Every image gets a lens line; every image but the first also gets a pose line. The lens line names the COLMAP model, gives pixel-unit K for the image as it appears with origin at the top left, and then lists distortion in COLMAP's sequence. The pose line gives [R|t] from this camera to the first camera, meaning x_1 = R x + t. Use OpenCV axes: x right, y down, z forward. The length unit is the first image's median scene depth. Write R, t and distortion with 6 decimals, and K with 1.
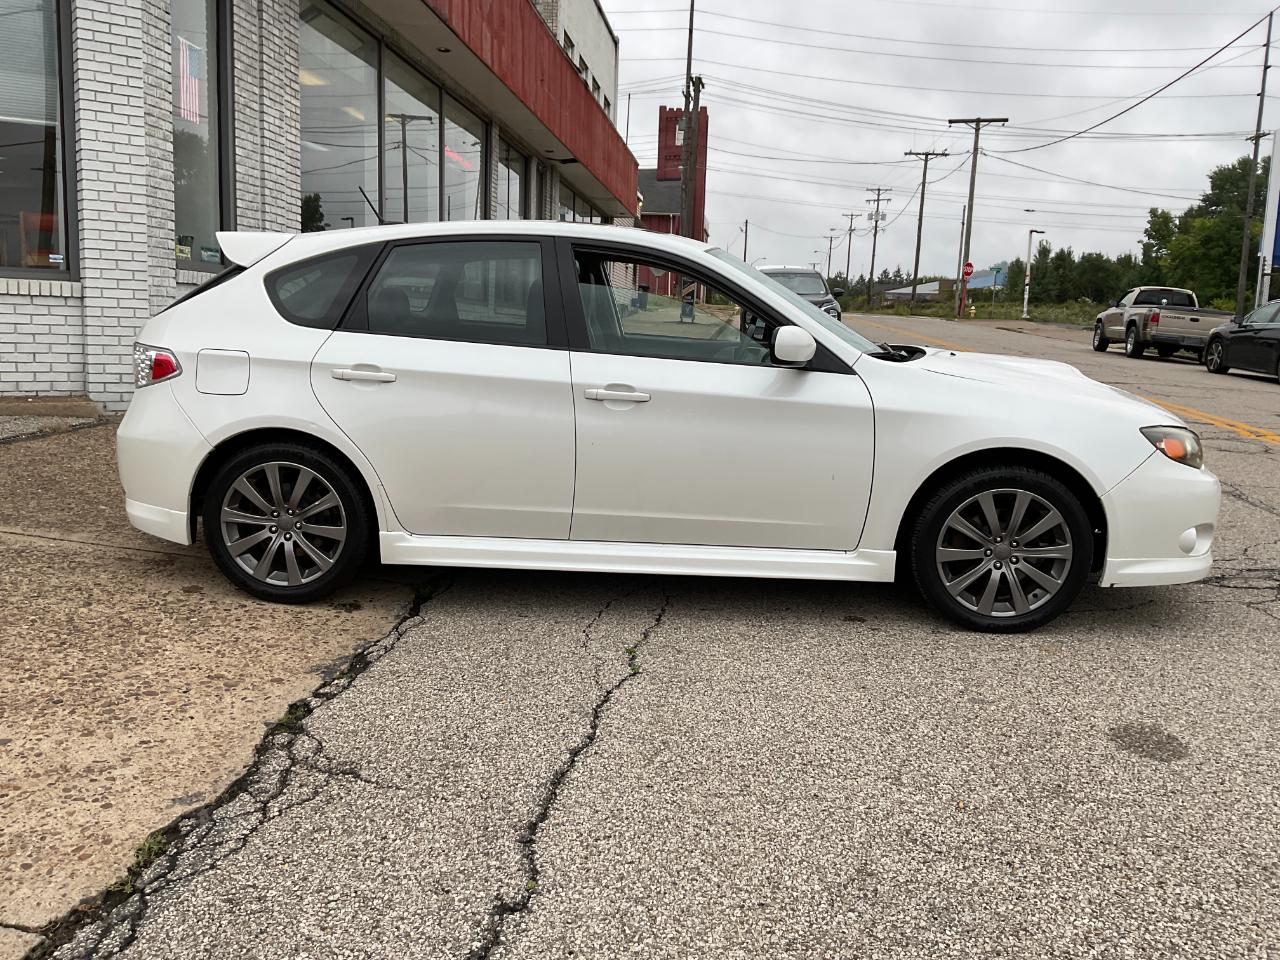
lens RADIAL K [[1059.3, 0, 640.0], [0, 1059.3, 480.0], [0, 0, 1]] dist [0.065986, -0.137513]
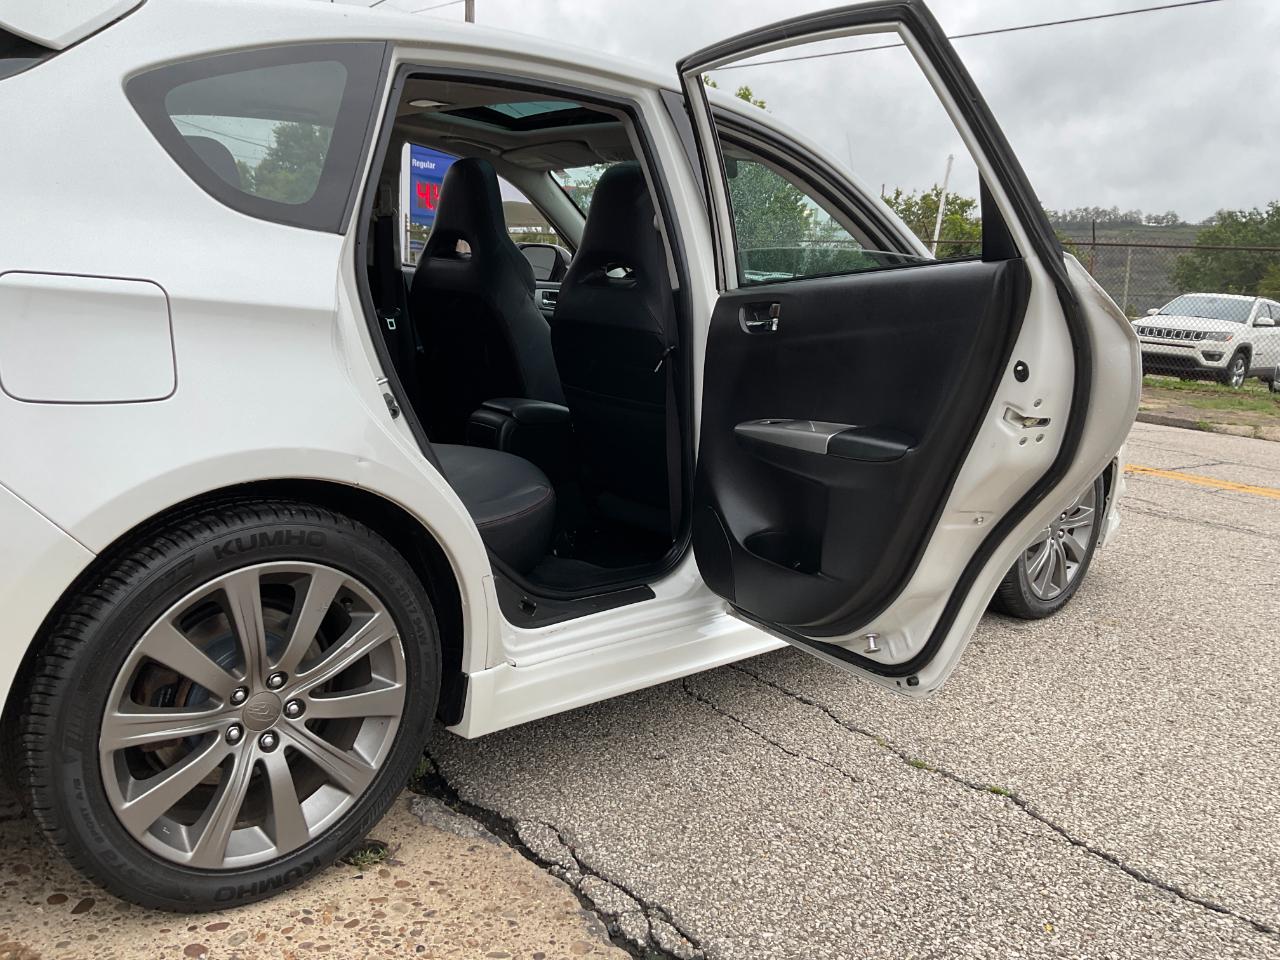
lens RADIAL K [[1059.5, 0, 640.9], [0, 1059.5, 482.0], [0, 0, 1]] dist [0.054087, -0.108574]
pose [[0.679816, -0.112957, 0.724632, -0.513441], [0.077018, 0.993600, 0.082630, -0.067396], [-0.729328, -0.000363, 0.684164, 0.612038]]
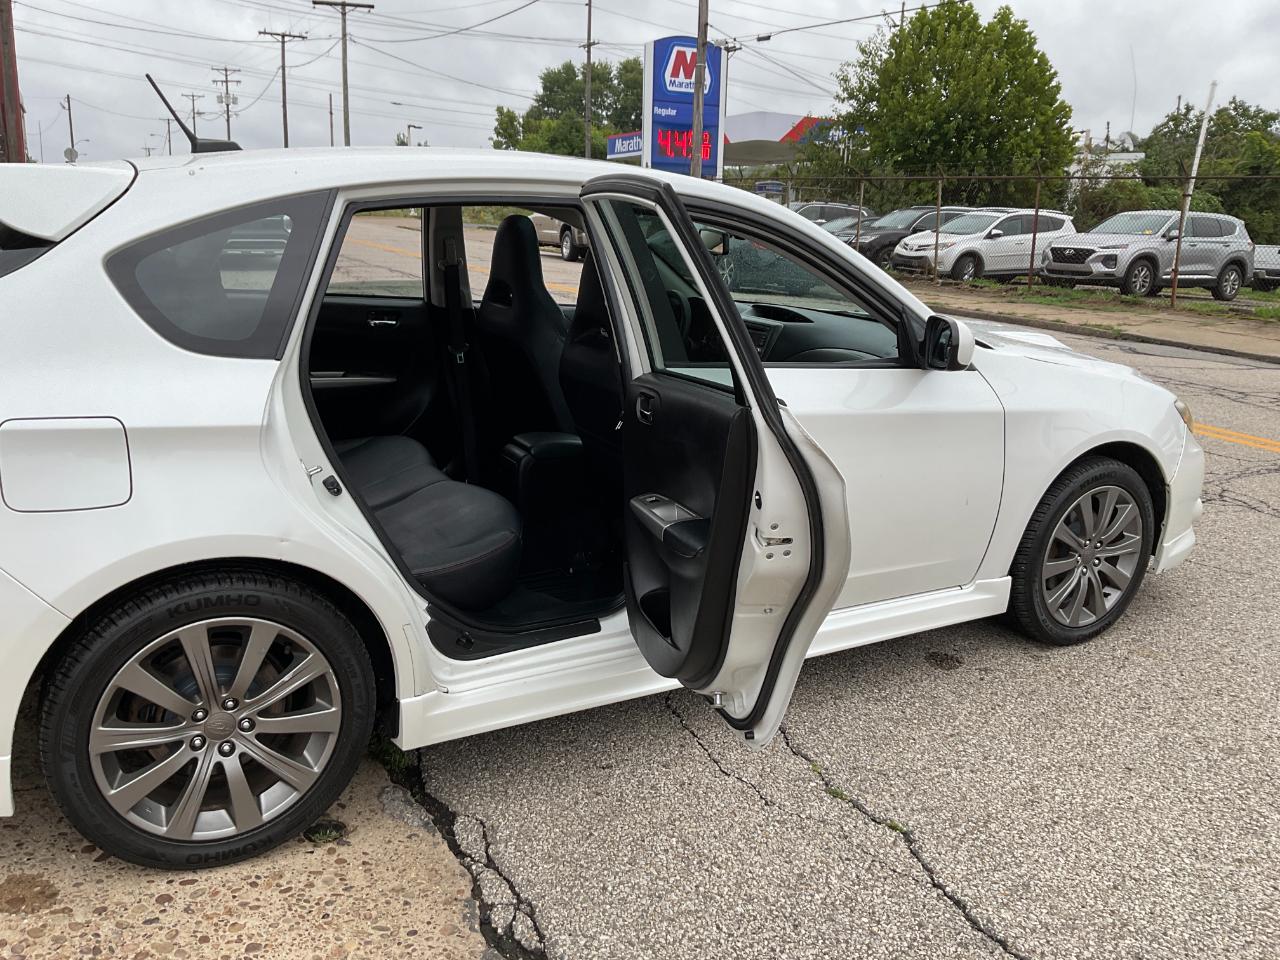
lens RADIAL K [[1059.3, 0, 640.0], [0, 1059.3, 480.0], [0, 0, 1]] dist [0.065986, -0.137513]
pose [[0.834120, -0.134521, 0.534927, -0.422795], [0.081946, 0.989265, 0.120996, -0.127914], [-0.545461, -0.057090, 0.836189, 0.439326]]
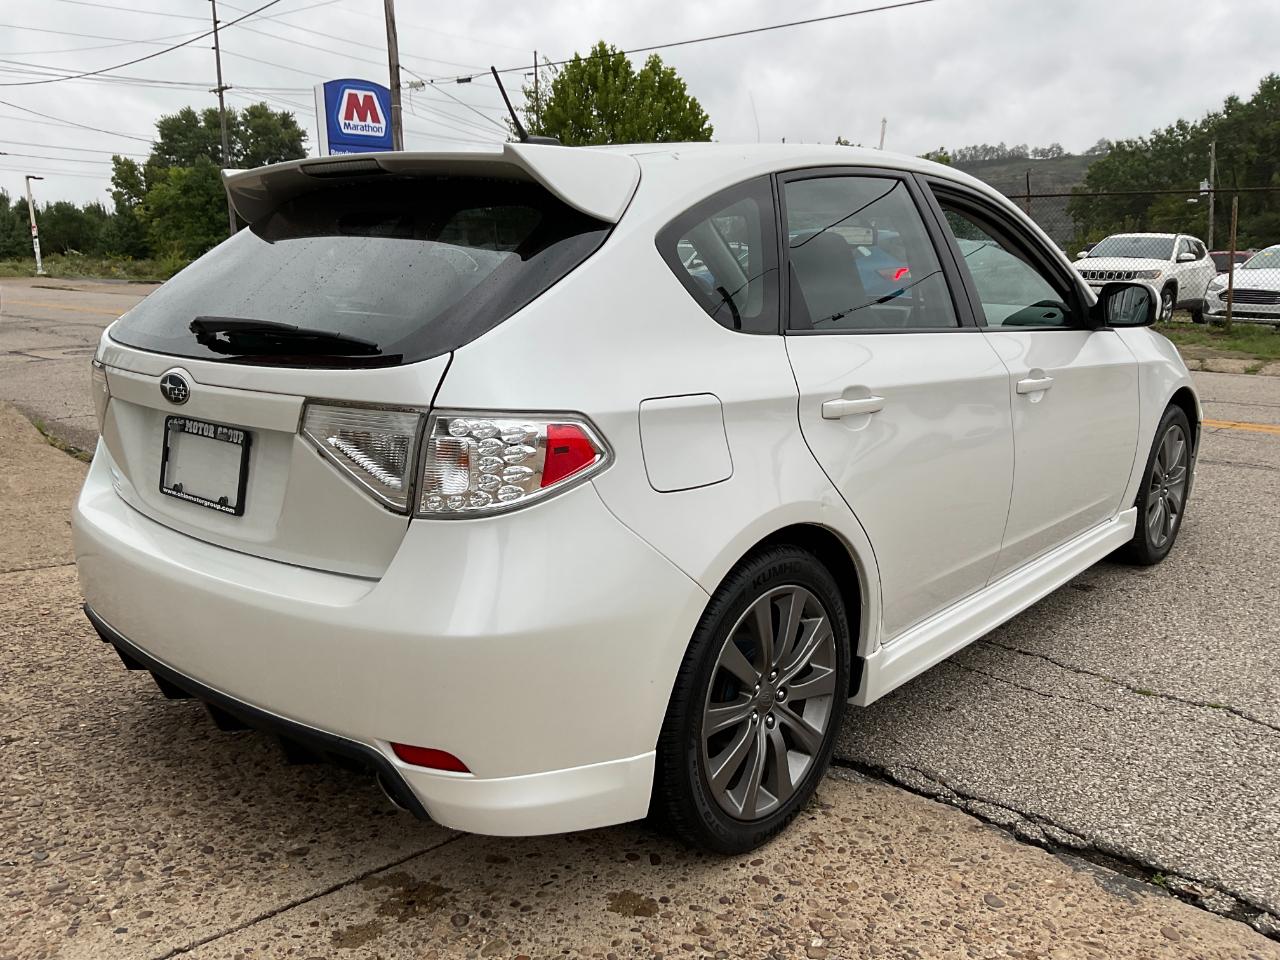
lens RADIAL K [[1059.3, 0, 640.0], [0, 1059.3, 480.0], [0, 0, 1]] dist [0.065986, -0.137513]
pose [[0.610903, -0.192365, 0.767980, -0.757331], [0.157367, 0.980181, 0.120337, -0.141816], [-0.775908, 0.047340, 0.629067, 0.699018]]
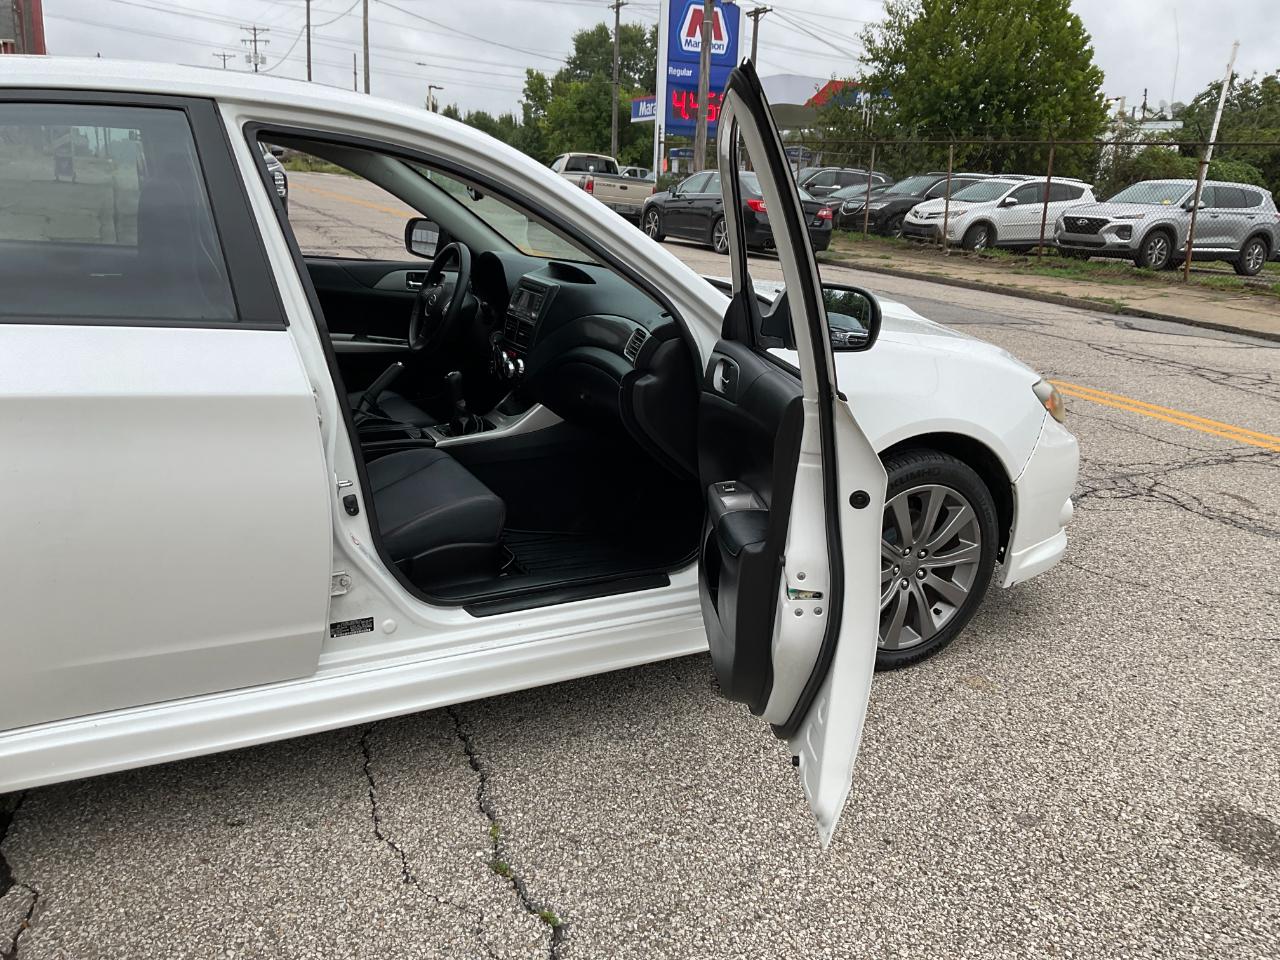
lens RADIAL K [[1059.3, 0, 640.0], [0, 1059.3, 480.0], [0, 0, 1]] dist [0.065986, -0.137513]
pose [[0.852458, -0.132995, 0.505596, -0.185685], [0.066440, 0.986819, 0.147559, -0.110779], [-0.518556, -0.092196, 0.850059, 0.444370]]
